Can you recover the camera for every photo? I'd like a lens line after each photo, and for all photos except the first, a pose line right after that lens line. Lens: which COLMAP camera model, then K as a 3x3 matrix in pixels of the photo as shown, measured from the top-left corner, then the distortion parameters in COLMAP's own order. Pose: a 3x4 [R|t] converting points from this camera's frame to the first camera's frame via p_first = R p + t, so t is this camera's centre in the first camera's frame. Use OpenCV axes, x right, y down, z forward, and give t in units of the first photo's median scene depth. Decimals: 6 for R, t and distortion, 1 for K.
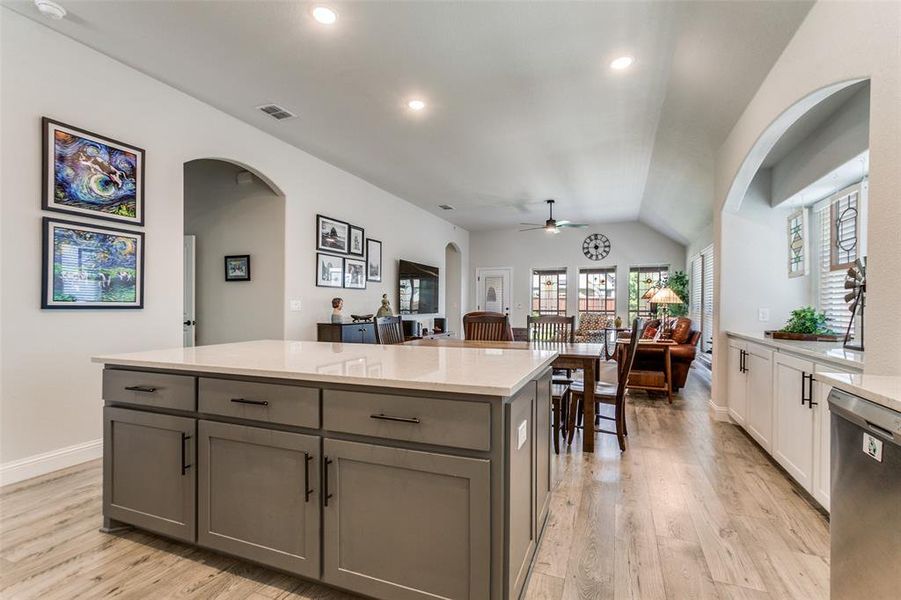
lens RADIAL K [[405.9, 0, 450.5], [0, 405.9, 300.0], [0, 0, 1]] dist [-0.001183, 0.001026]
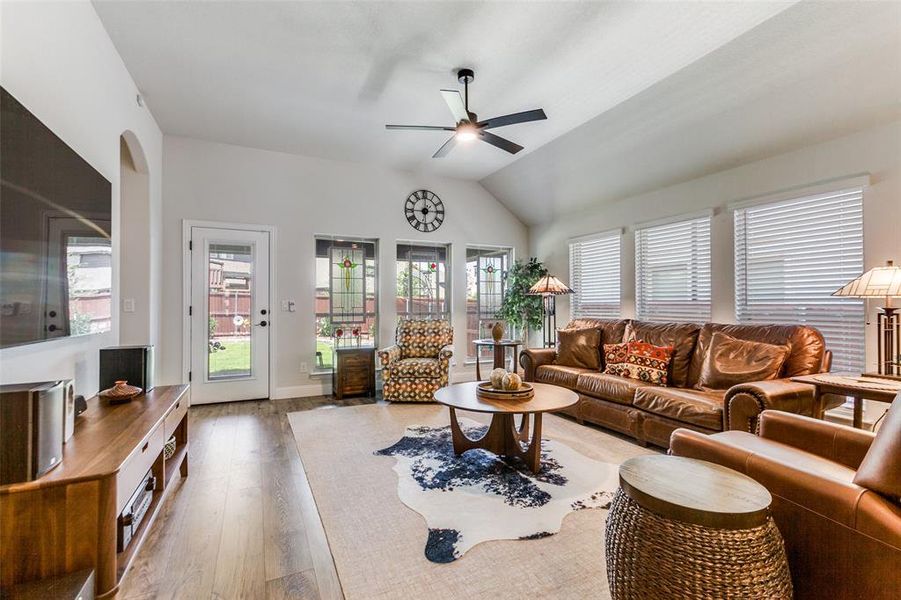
lens RADIAL K [[405.9, 0, 450.5], [0, 405.9, 300.0], [0, 0, 1]] dist [-0.001183, 0.001026]
pose [[0.678349, 0.007210, 0.734704, -0.071651], [-0.007609, 0.999967, -0.002788, 0.008020], [-0.734700, -0.003699, 0.678382, 0.549193]]
